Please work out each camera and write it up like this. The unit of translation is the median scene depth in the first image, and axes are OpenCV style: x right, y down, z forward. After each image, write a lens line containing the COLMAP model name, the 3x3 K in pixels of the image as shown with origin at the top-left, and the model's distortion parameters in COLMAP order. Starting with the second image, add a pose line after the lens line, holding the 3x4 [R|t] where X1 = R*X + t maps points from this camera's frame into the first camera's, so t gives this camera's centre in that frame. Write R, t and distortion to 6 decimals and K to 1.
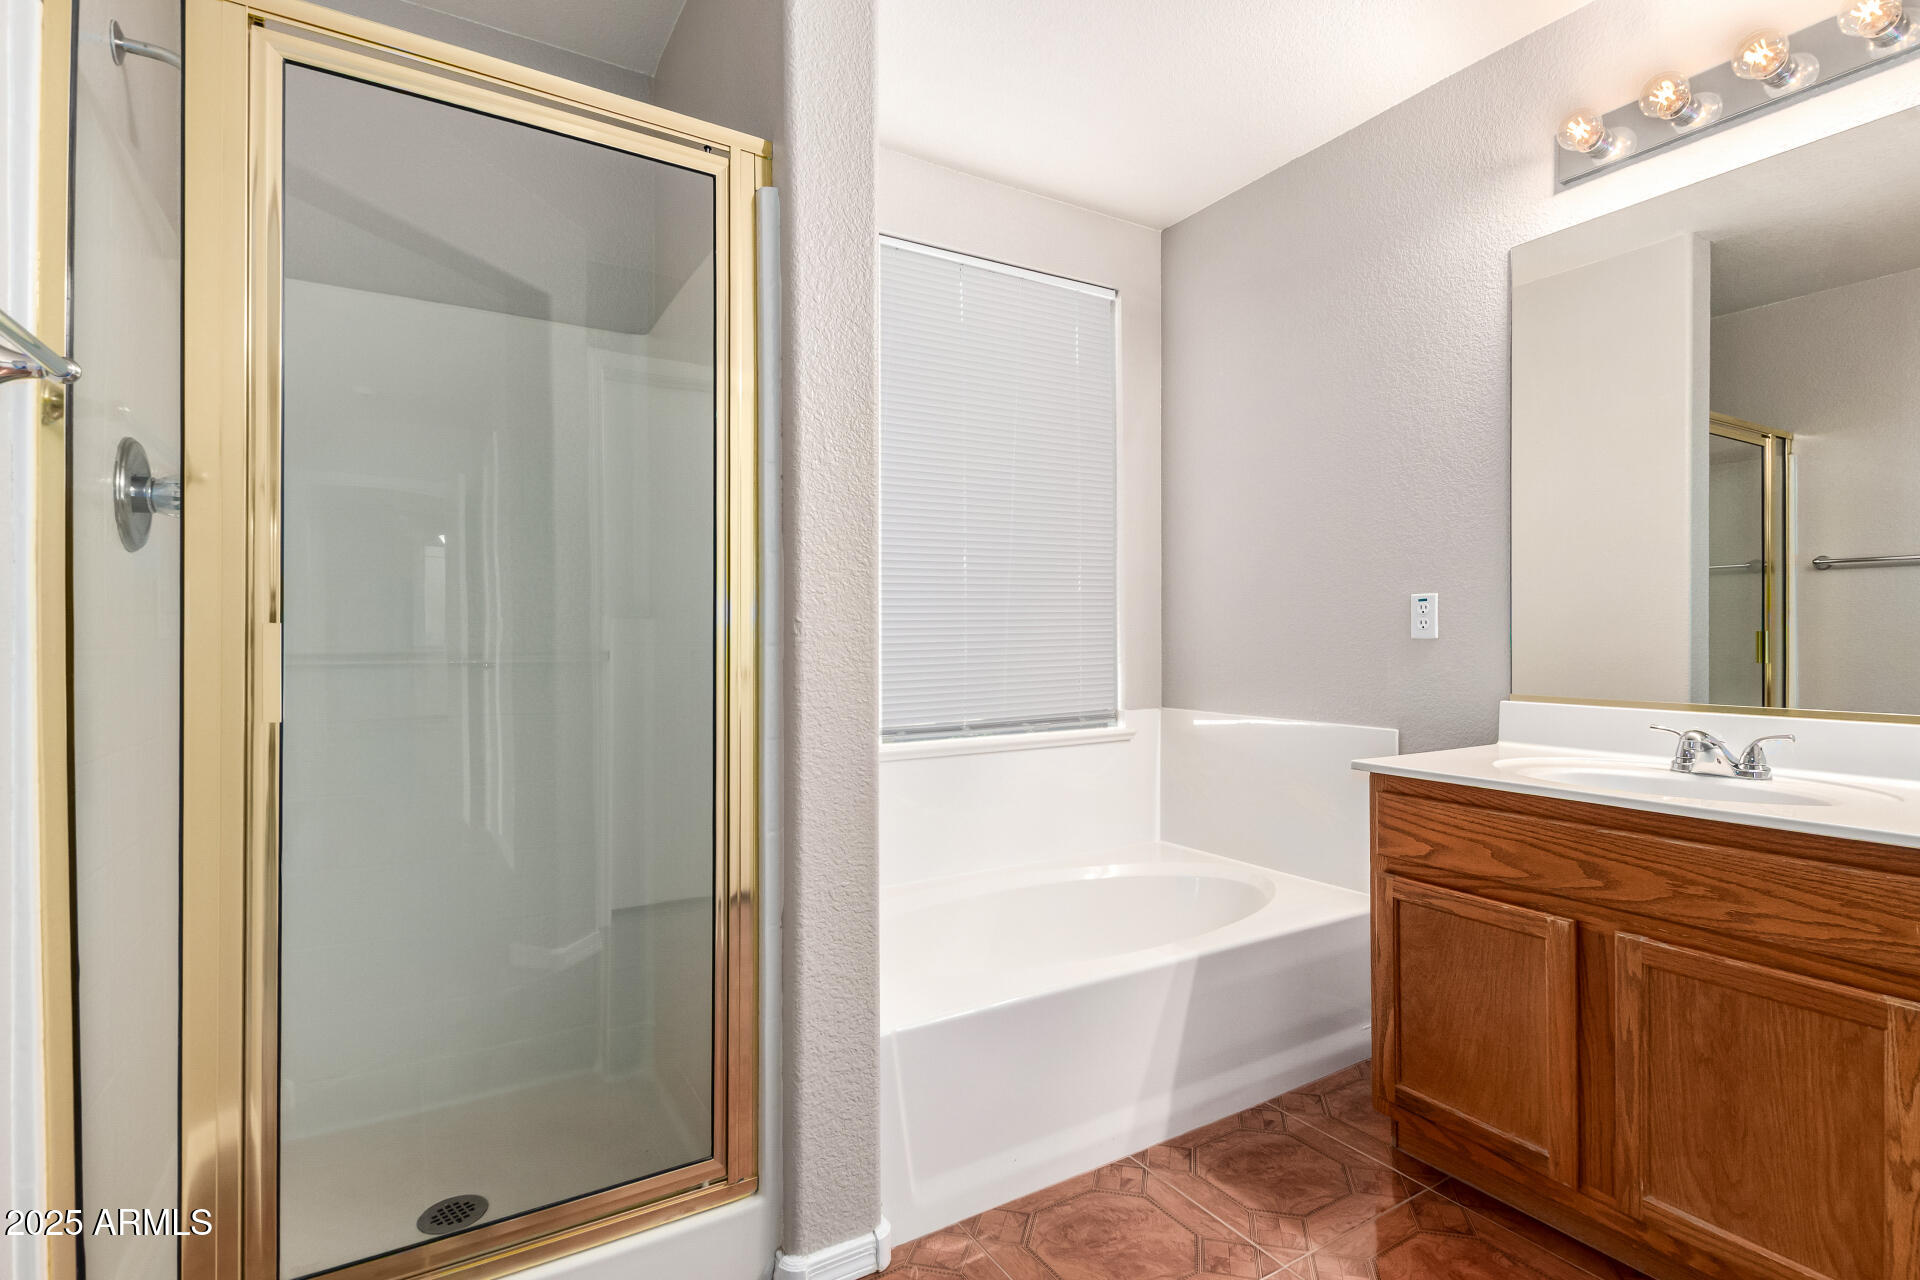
lens RADIAL K [[905.3, 0, 963.6], [0, 905.3, 638.9], [0, 0, 1]] dist [0.011375, -0.005059]
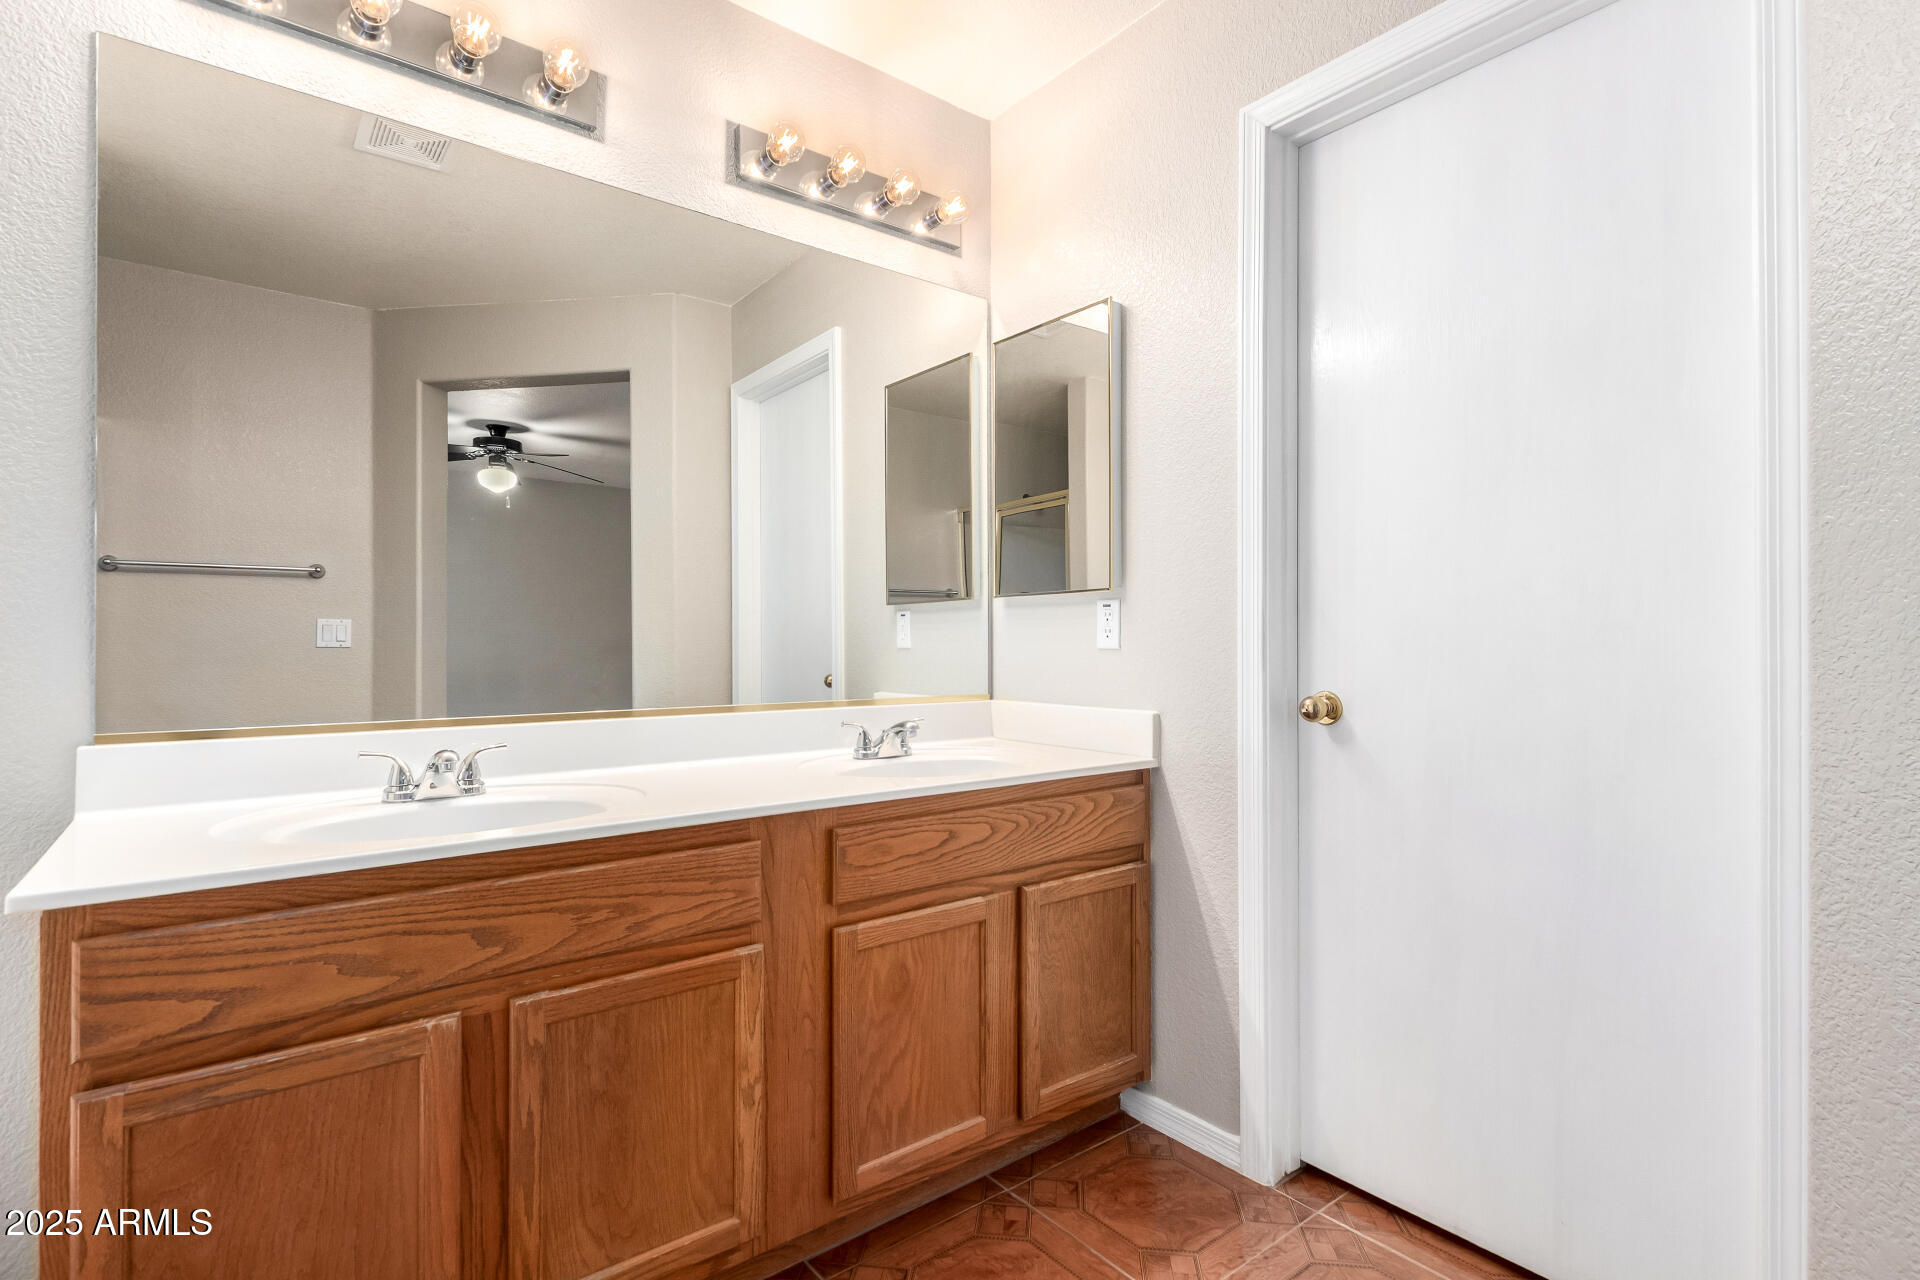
lens RADIAL K [[905.3, 0, 978.3], [0, 905.3, 641.8], [0, 0, 1]] dist [0.011375, -0.005059]
pose [[-0.146276, 0.010462, 0.989188, -0.159741], [0.000318, 0.999945, -0.010528, 0.006753], [-0.989244, -0.001225, -0.146271, 0.713775]]
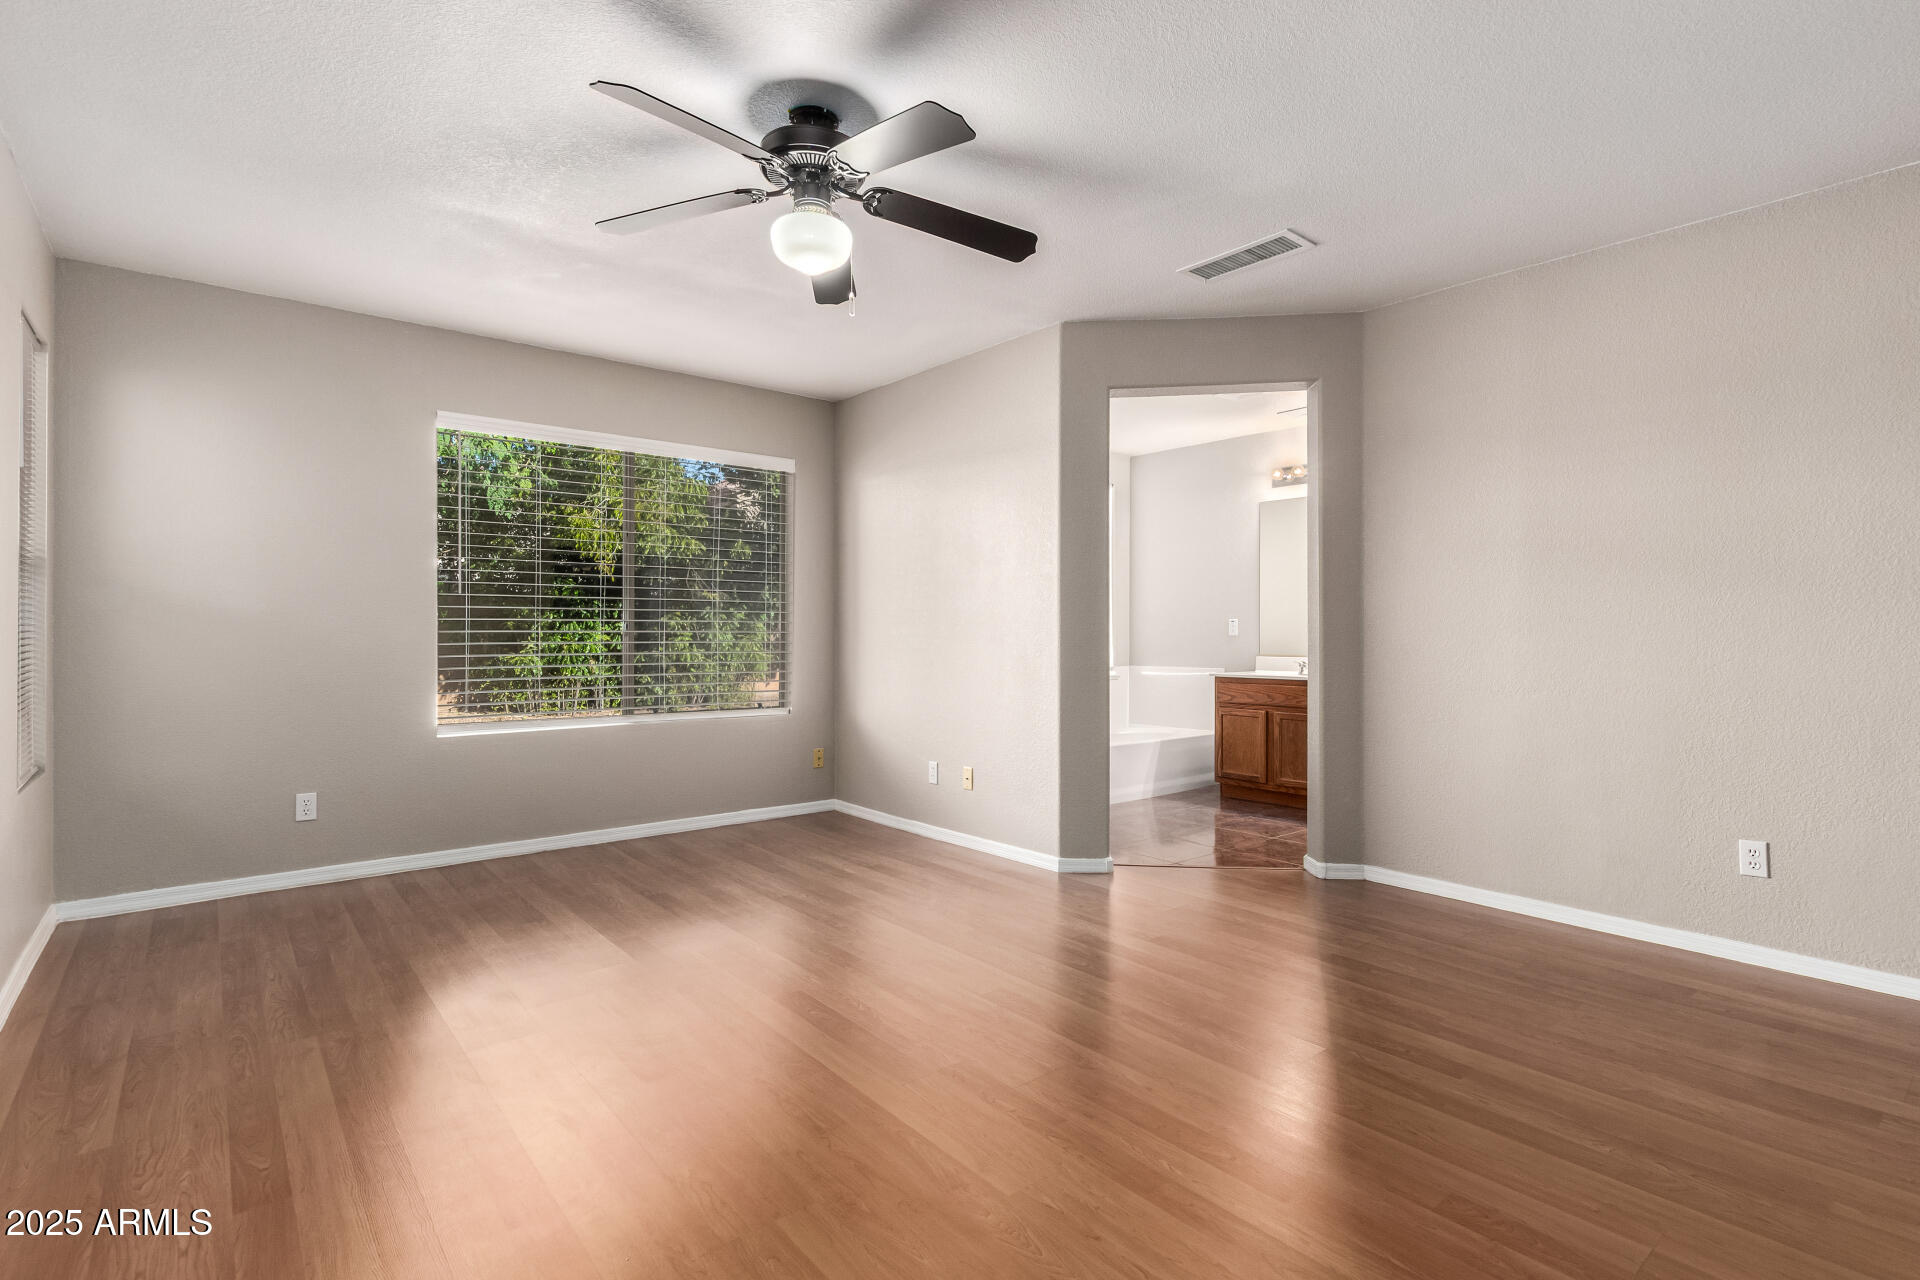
lens RADIAL K [[905.3, 0, 975.1], [0, 905.3, 640.8], [0, 0, 1]] dist [0.011375, -0.005059]
pose [[0.986625, -0.000787, 0.163003, -1.178638], [0.000272, 0.999995, 0.003180, 0.008659], [-0.163005, -0.003093, 0.986620, -2.621634]]
